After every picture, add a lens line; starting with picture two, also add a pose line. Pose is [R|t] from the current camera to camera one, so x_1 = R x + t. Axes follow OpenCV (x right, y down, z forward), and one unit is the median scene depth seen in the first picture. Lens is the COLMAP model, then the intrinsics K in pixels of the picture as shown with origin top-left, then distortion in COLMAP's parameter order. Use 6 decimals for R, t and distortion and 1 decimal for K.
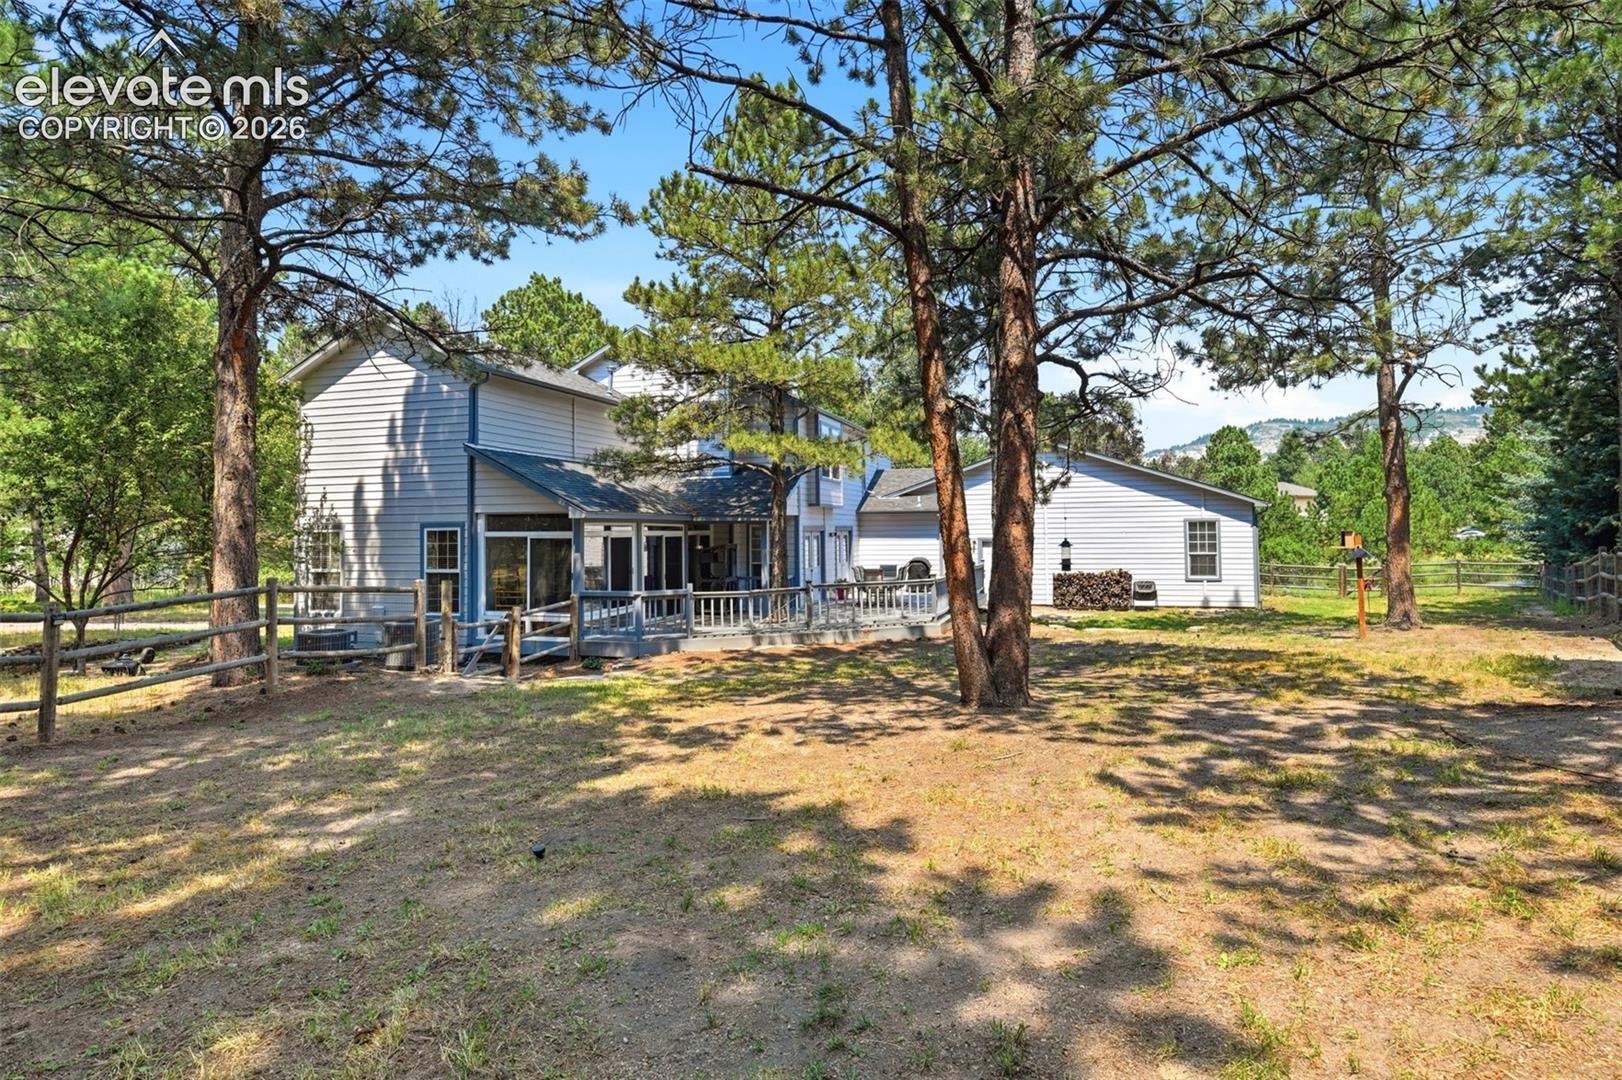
lens RADIAL K [[767.0, 0, 801.0], [0, 767.0, 533.0], [0, 0, 1]] dist [-0.011300, 0.001228]
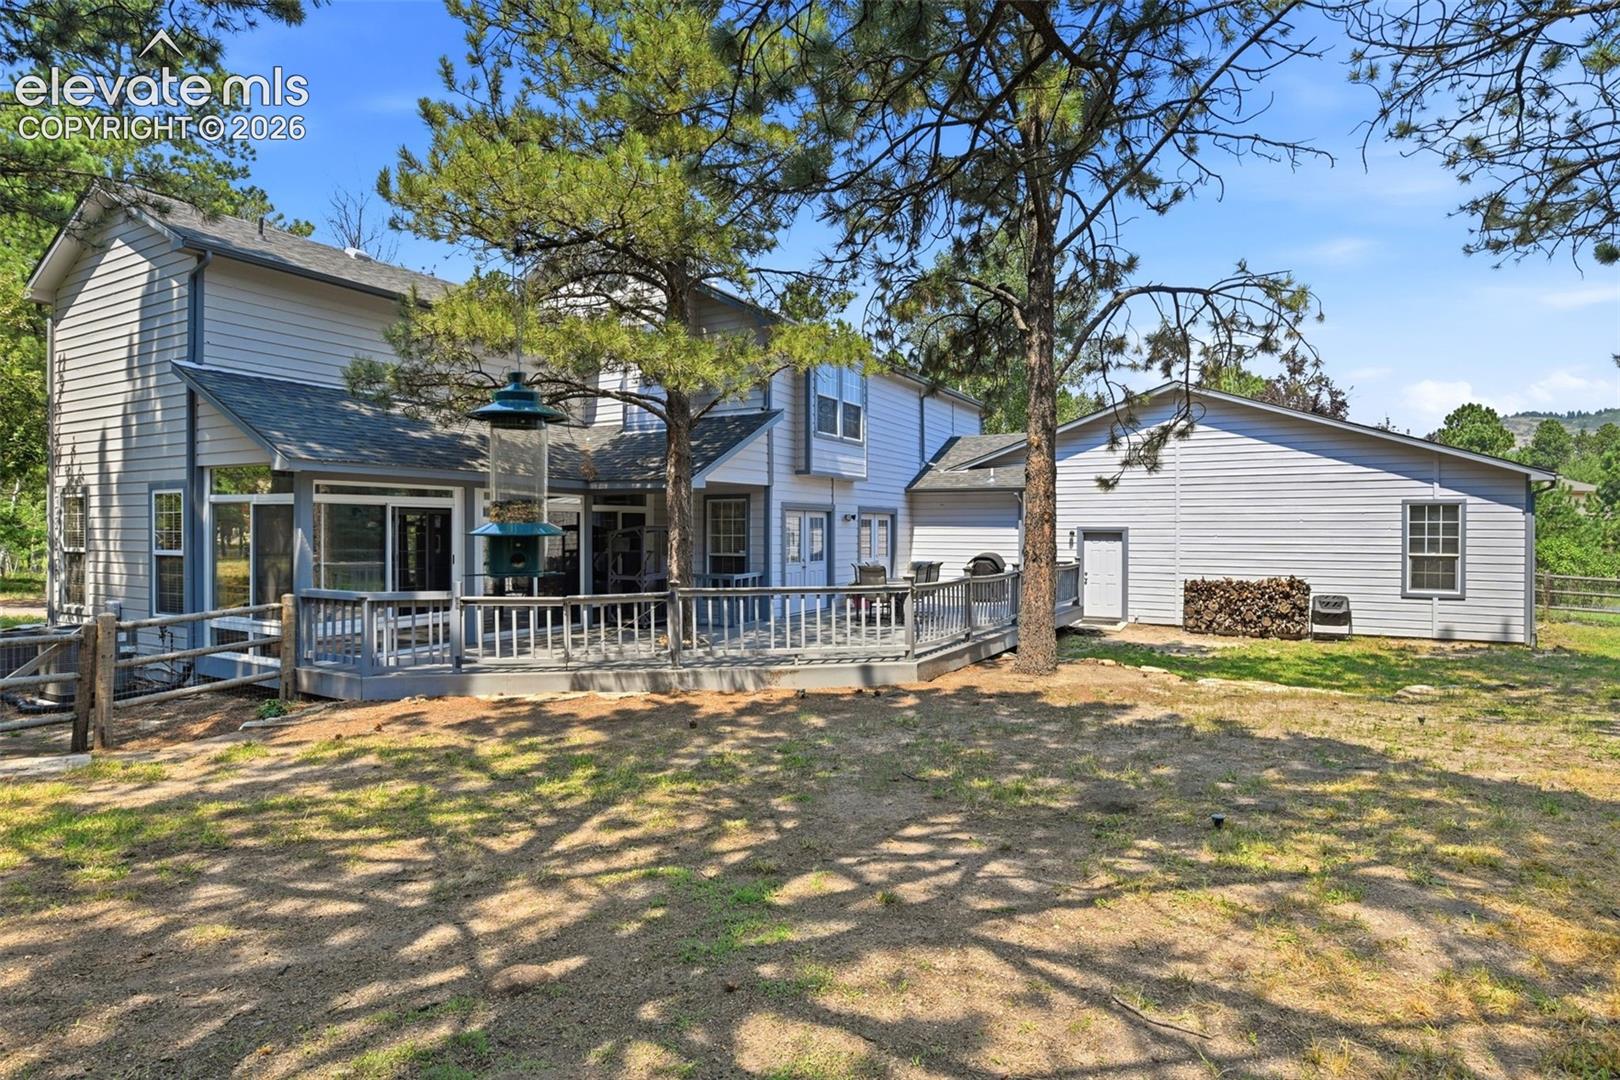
lens RADIAL K [[766.1, 0, 822.5], [0, 766.1, 552.9], [0, 0, 1]] dist [-0.011300, 0.001228]
pose [[0.982088, 0.020011, -0.187360, 0.144787], [-0.014477, 0.999419, 0.030858, 0.012757], [0.187868, -0.027593, 0.981807, 0.283328]]
